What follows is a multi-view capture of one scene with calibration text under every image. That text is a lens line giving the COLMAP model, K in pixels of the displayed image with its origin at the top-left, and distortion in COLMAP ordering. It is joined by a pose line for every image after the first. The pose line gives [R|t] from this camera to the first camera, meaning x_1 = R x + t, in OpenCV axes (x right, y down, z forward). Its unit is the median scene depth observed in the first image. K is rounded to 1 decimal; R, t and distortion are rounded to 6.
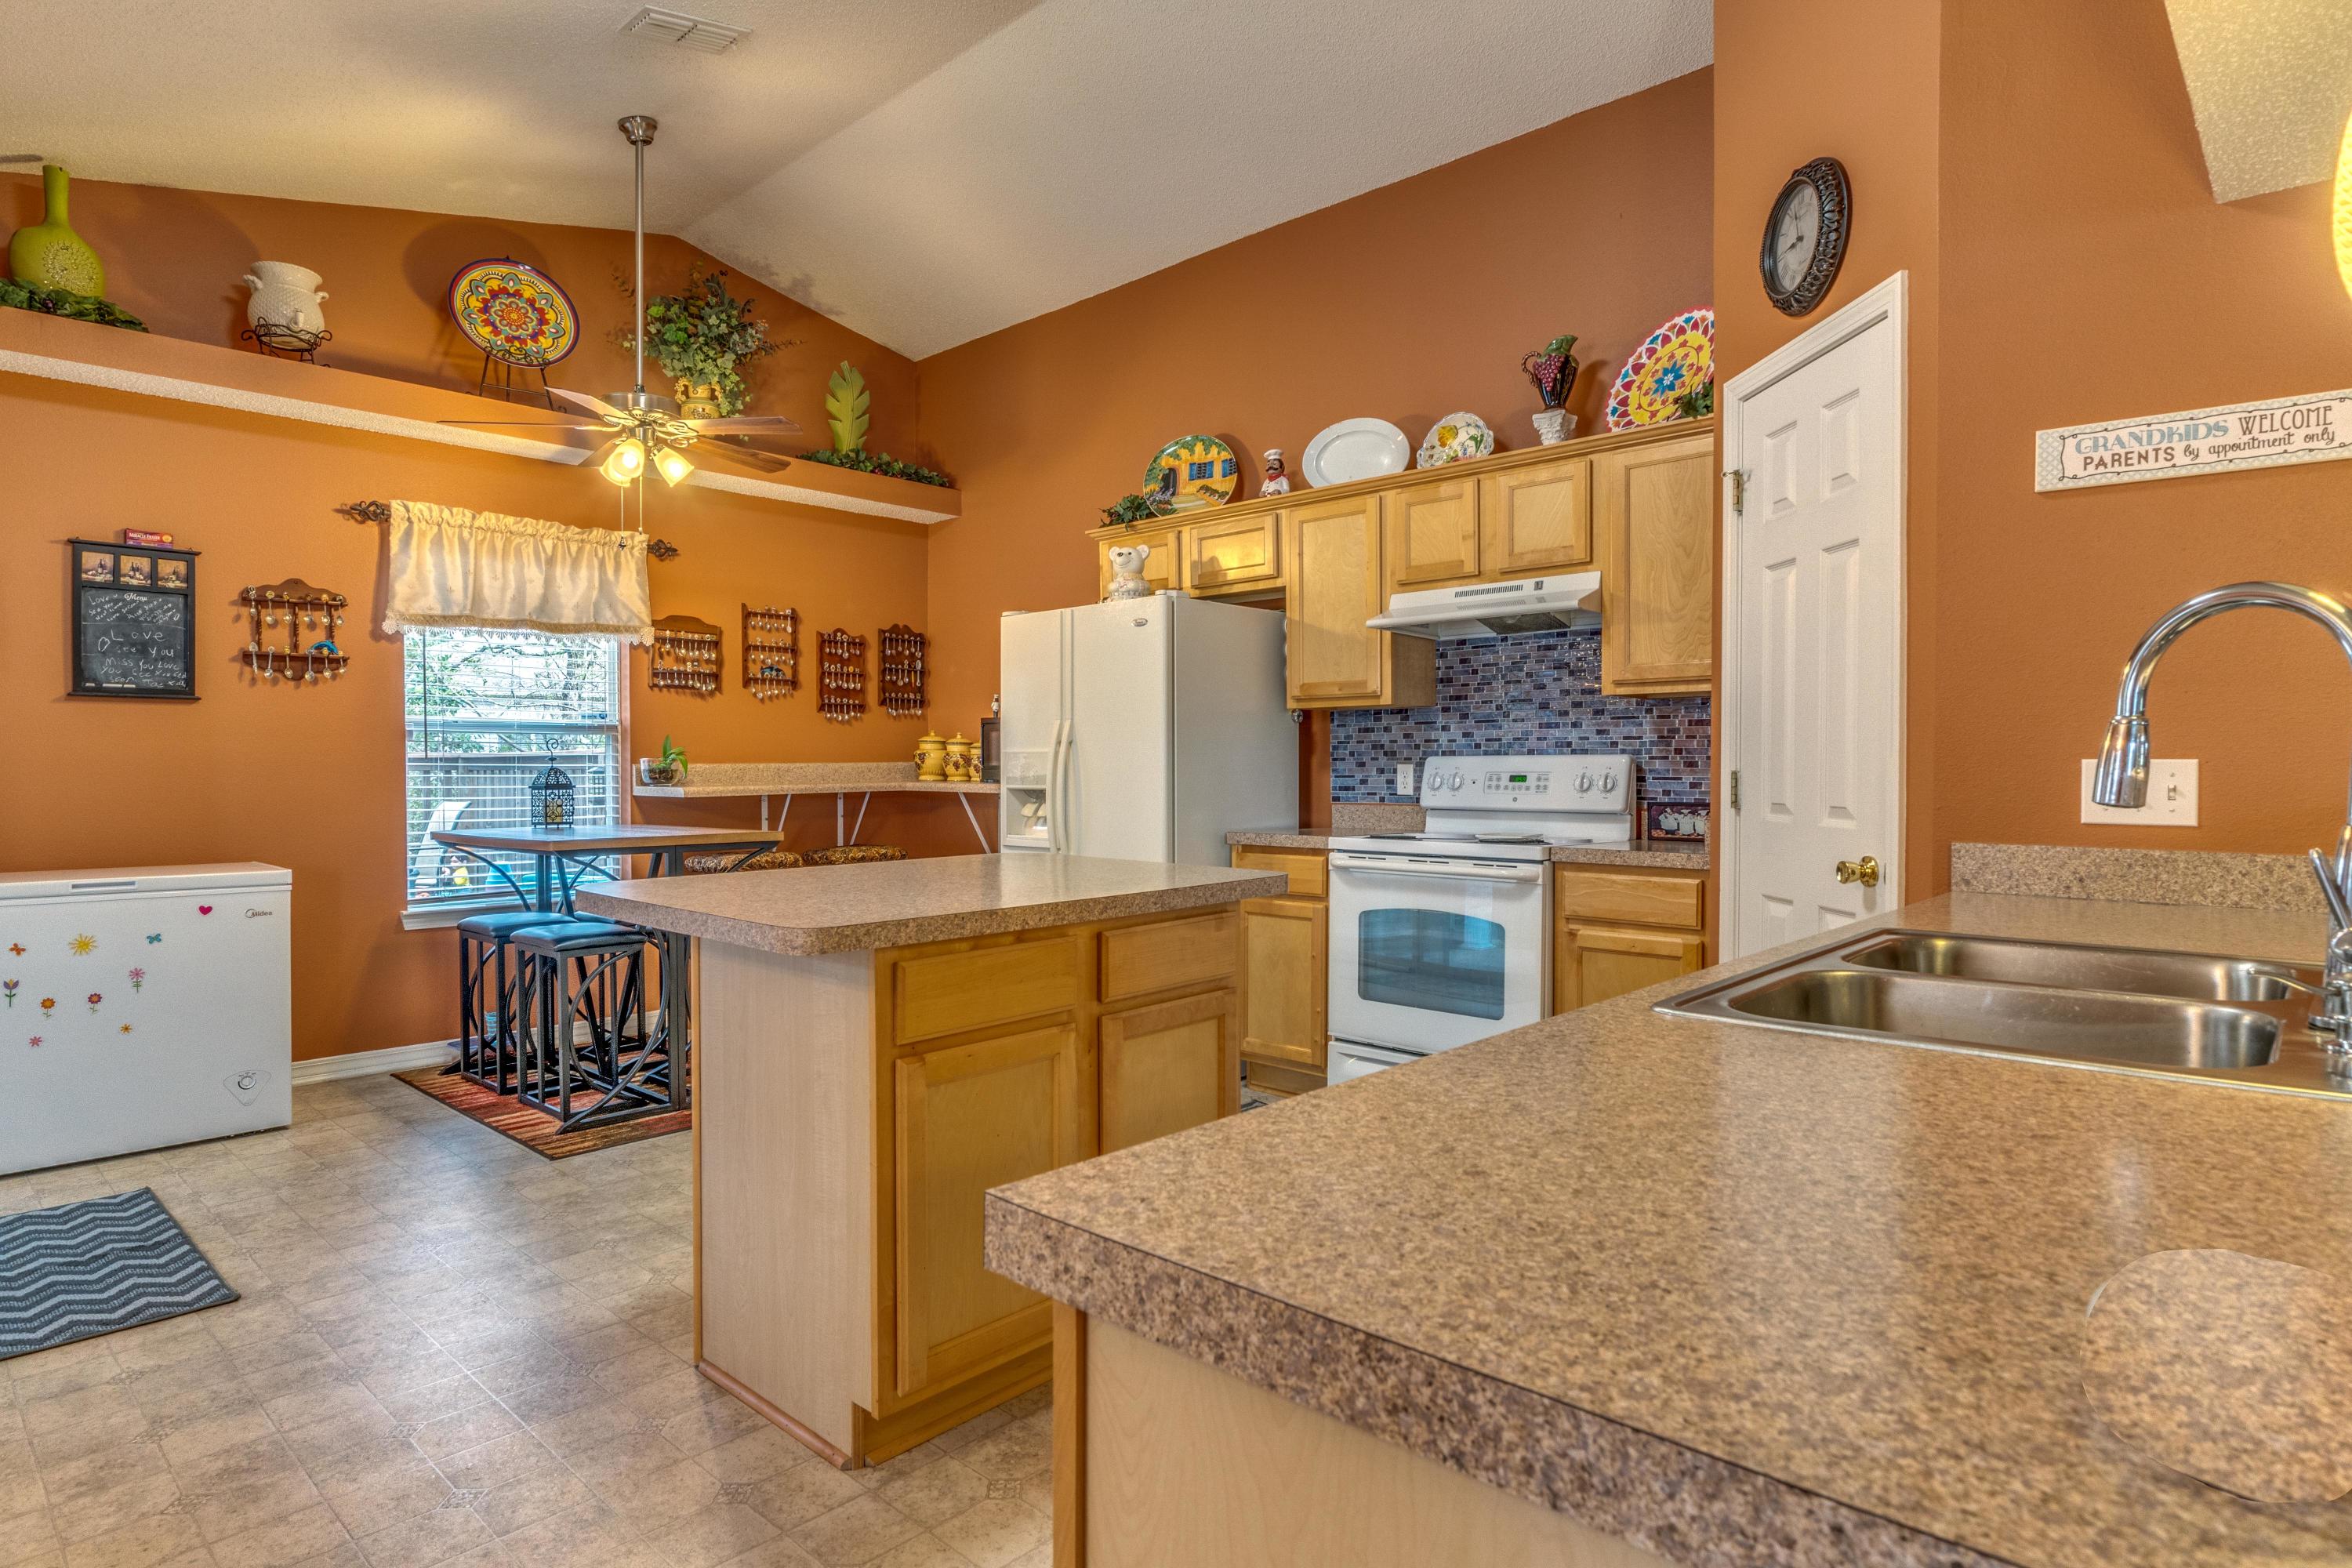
lens RADIAL K [[1268.4, 0, 1147.2], [0, 1268.4, 778.4], [0, 0, 1]] dist [-0.002852, -0.001071]
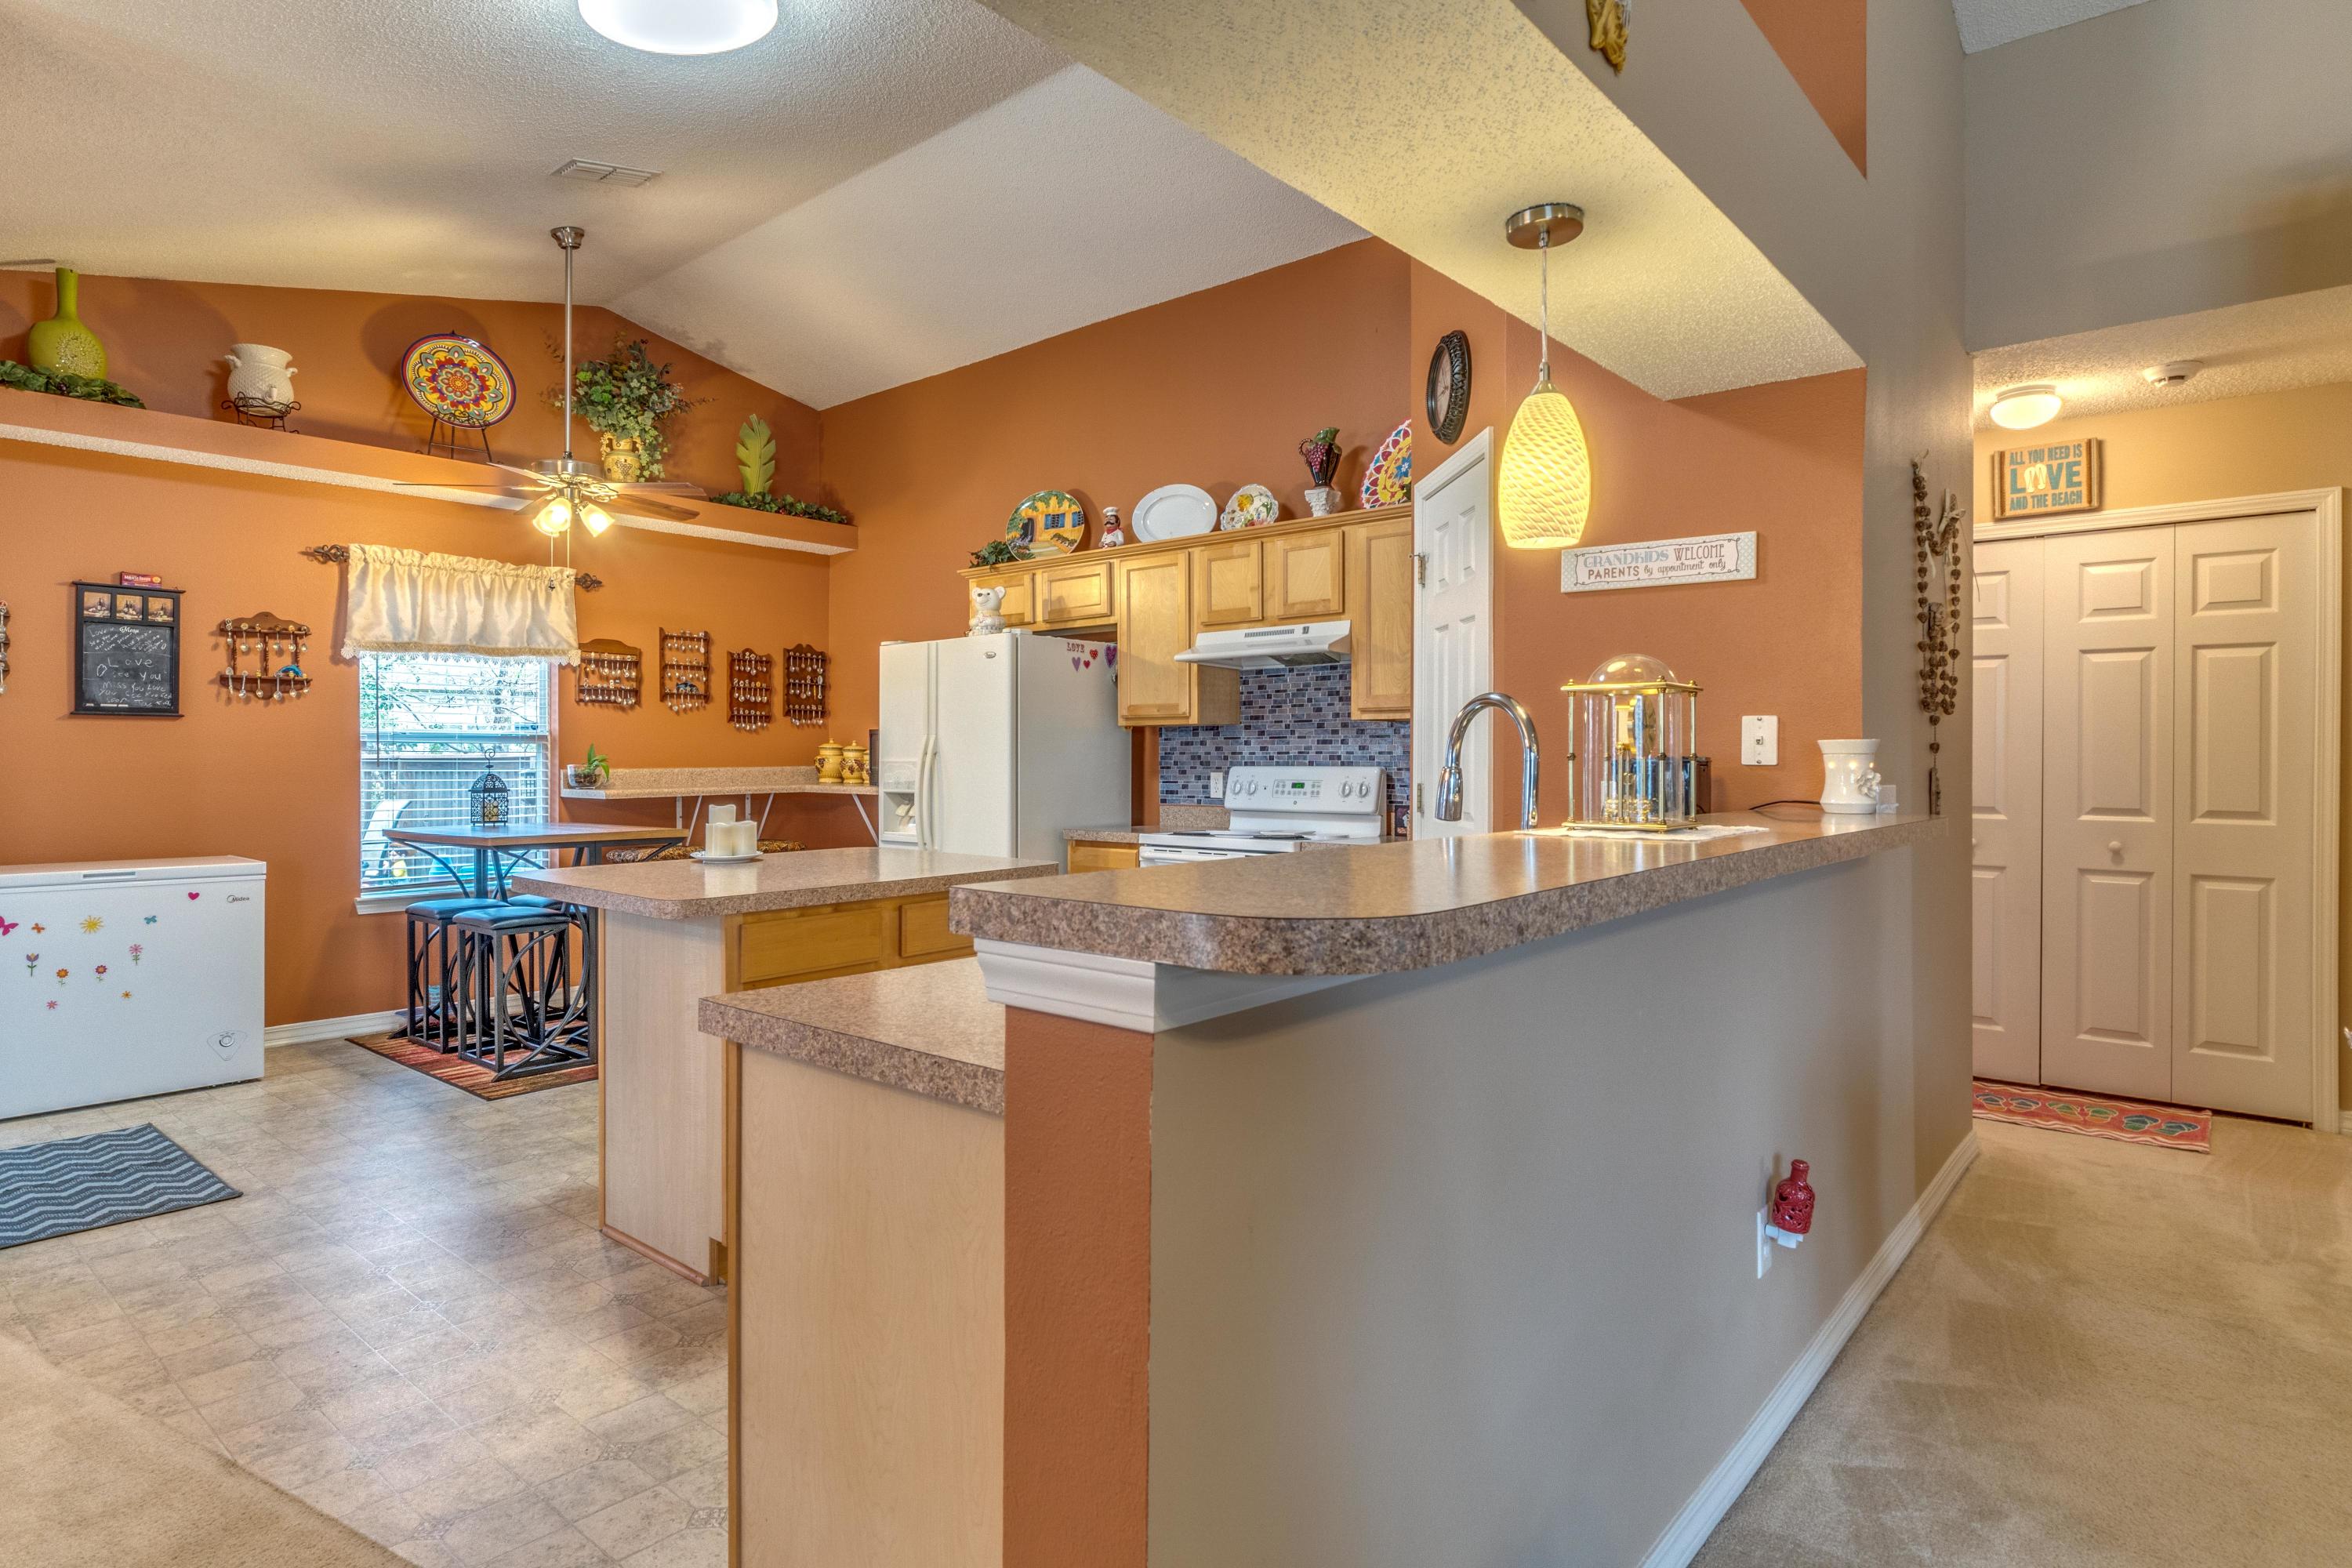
lens RADIAL K [[1267.2, 0, 1143.9], [0, 1267.2, 756.5], [0, 0, 1]] dist [-0.003628, -0.000873]
pose [[0.999100, 0.001697, 0.042374, 0.078264], [-0.001200, 0.999930, -0.011756, -0.011268], [-0.042391, 0.011694, 0.999033, -0.179297]]
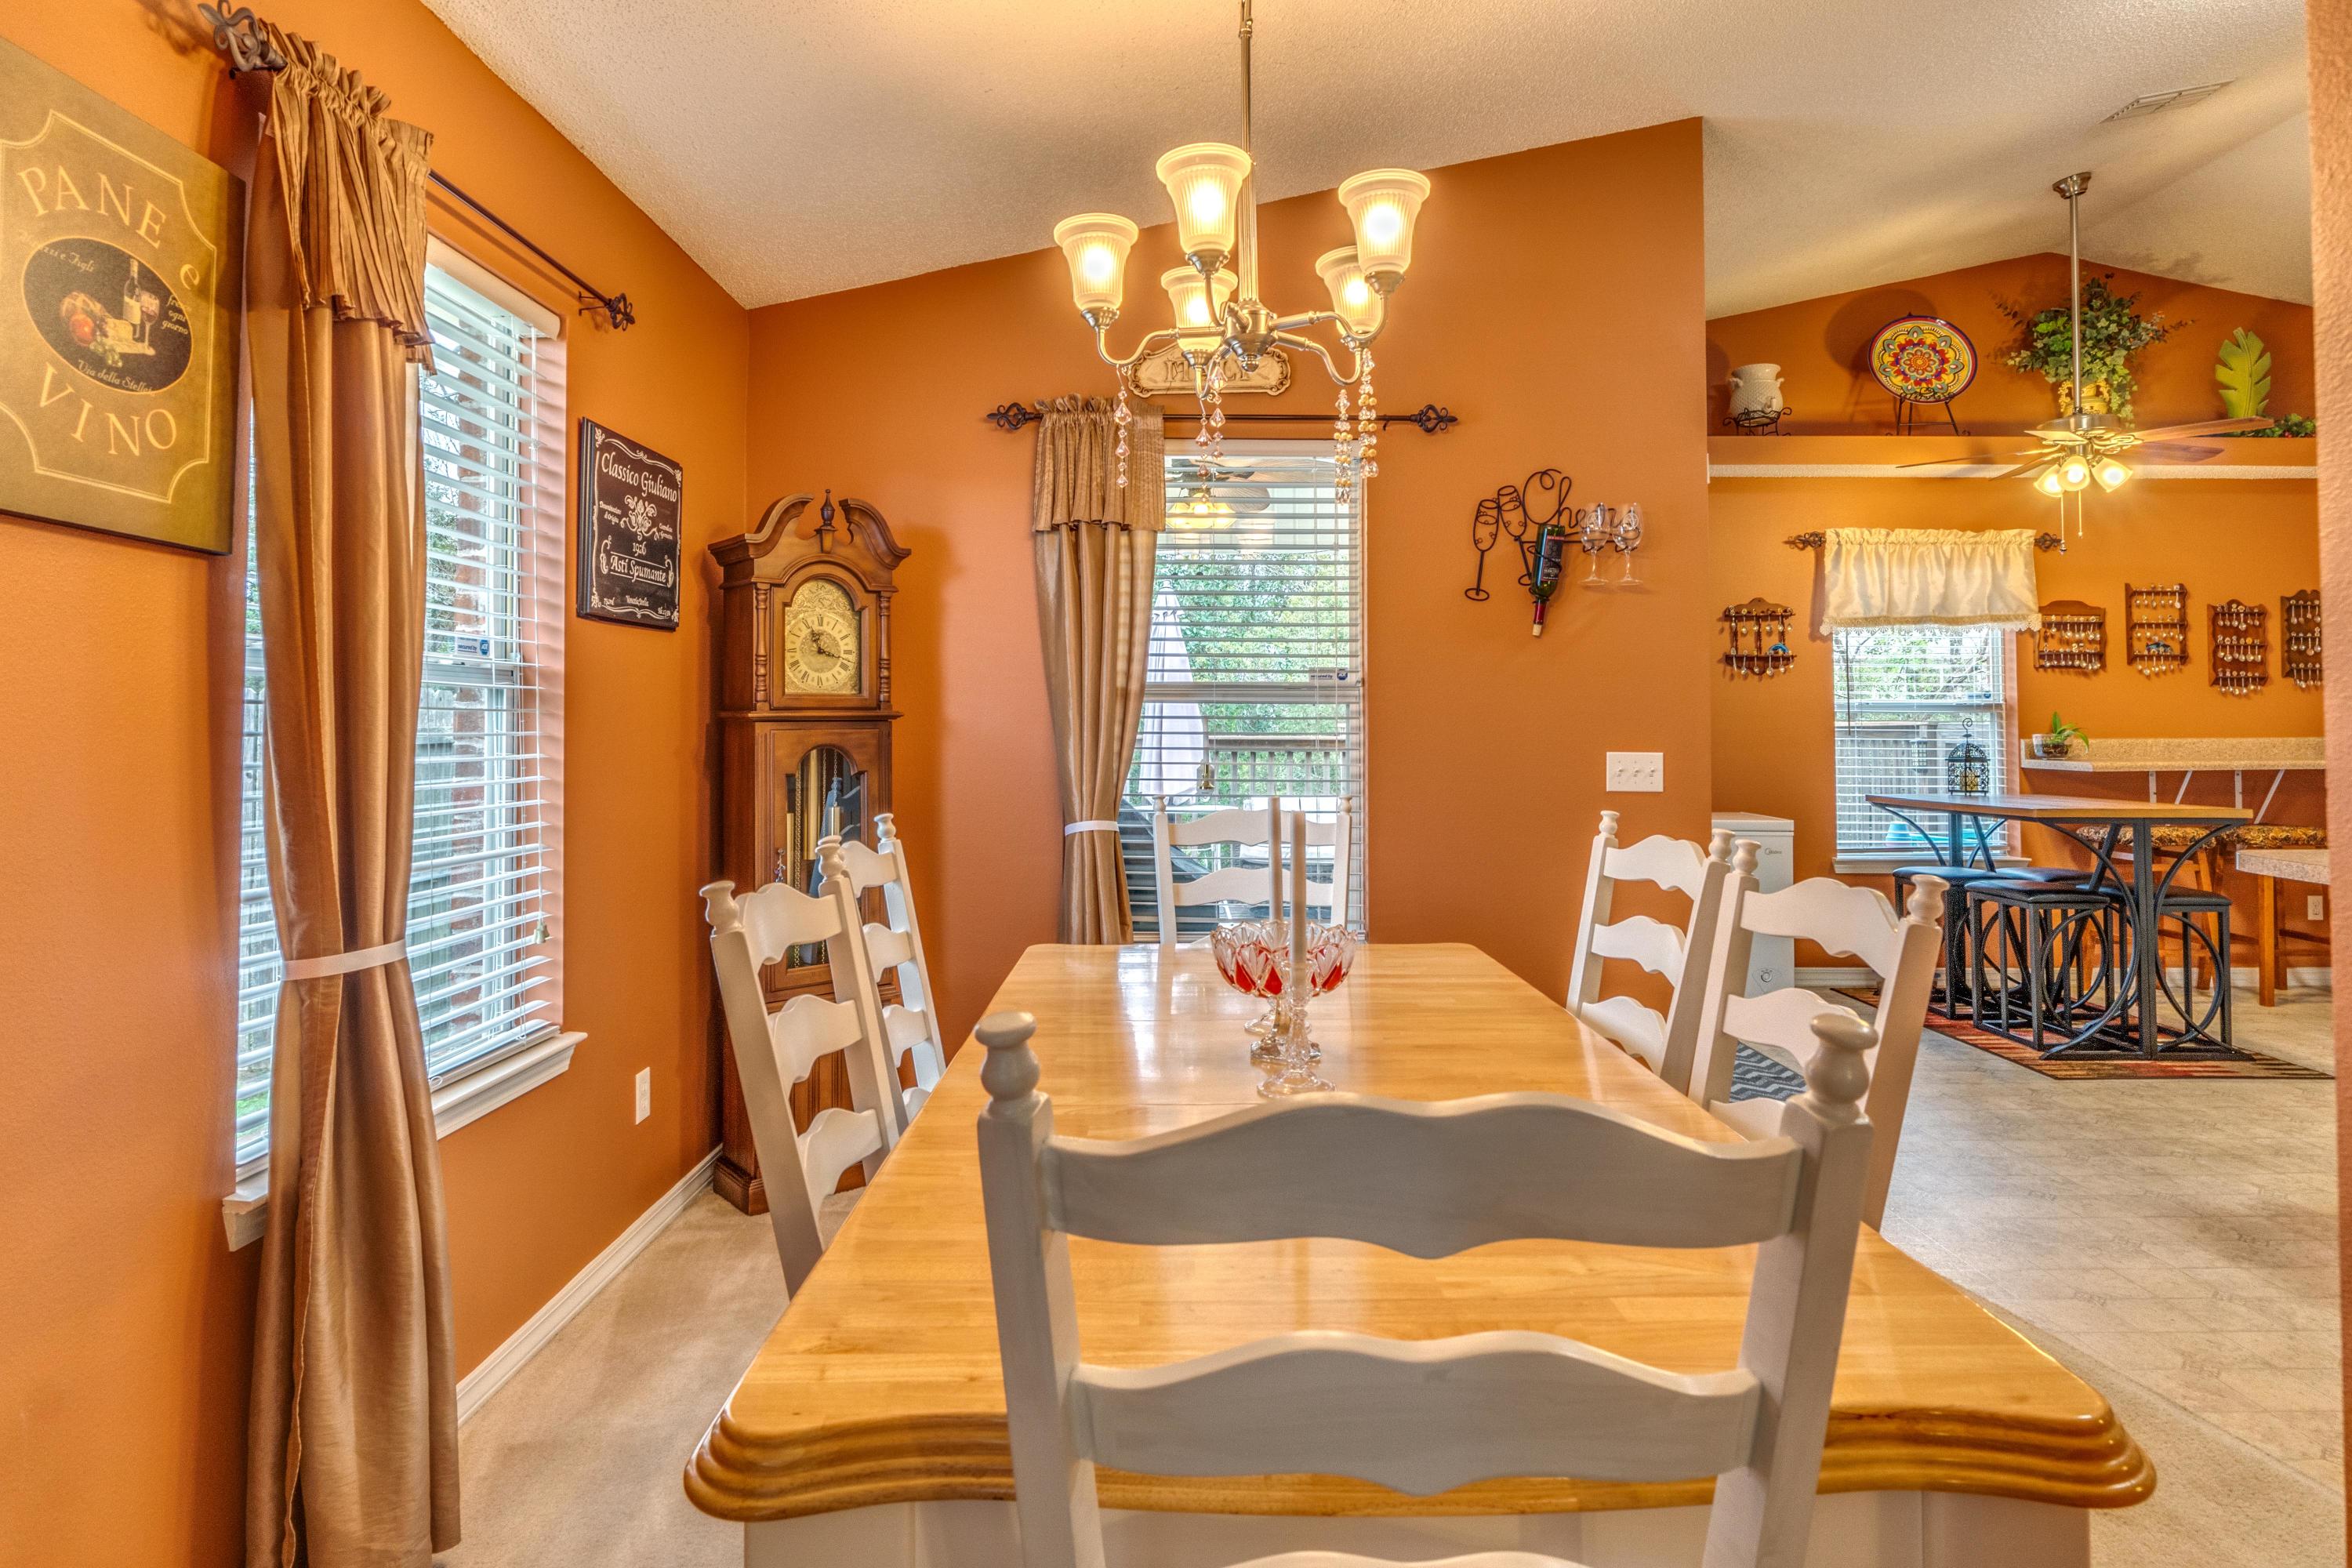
lens RADIAL K [[1261.6, 0, 1190.0], [0, 1261.6, 685.8], [0, 0, 1]] dist [-0.003819, -0.001117]
pose [[0.692051, -0.019879, -0.721575, -0.127500], [-0.009183, 0.999297, -0.036337, -0.012311], [0.721790, 0.031774, 0.691382, -0.303138]]
